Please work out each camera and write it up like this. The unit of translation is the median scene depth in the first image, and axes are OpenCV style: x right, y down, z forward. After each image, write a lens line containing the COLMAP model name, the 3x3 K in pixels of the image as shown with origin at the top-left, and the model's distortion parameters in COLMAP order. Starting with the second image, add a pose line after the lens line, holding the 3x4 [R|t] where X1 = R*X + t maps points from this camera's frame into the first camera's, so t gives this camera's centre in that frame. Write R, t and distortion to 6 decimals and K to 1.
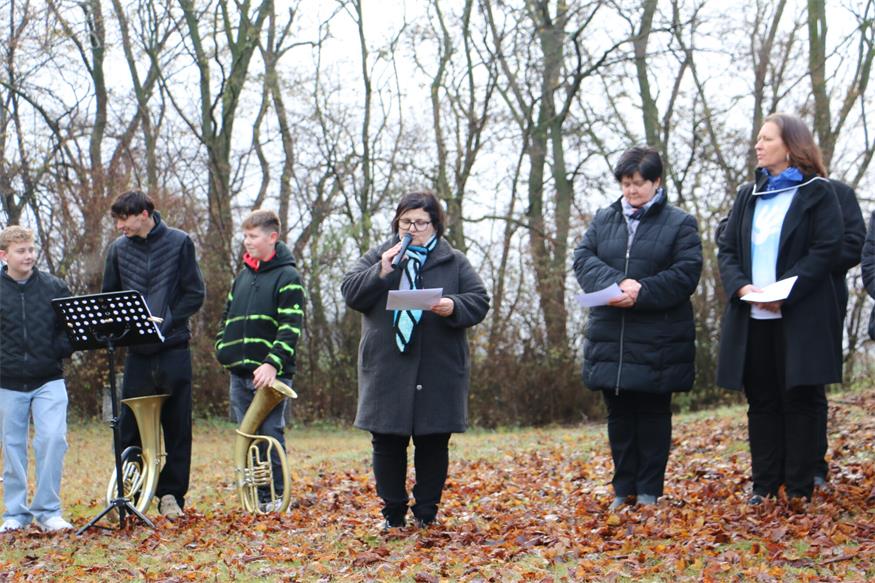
lens RADIAL K [[1912.1, 0, 466.2], [0, 1912.1, 323.0], [0, 0, 1]] dist [0.283034, 1.111827]
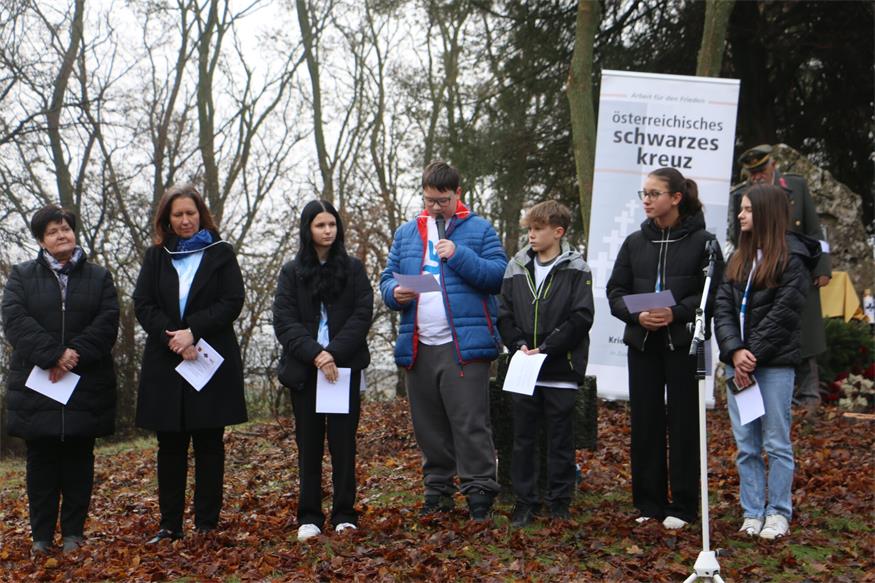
lens RADIAL K [[1940.0, 0, 412.9], [0, 1940.0, 310.5], [0, 0, 1]] dist [0.245148, 2.152188]
pose [[0.969776, -0.003975, 0.243963, 0.012506], [0.013326, 0.999238, -0.036690, 0.015153], [-0.243631, 0.038832, 0.969090, -0.171589]]
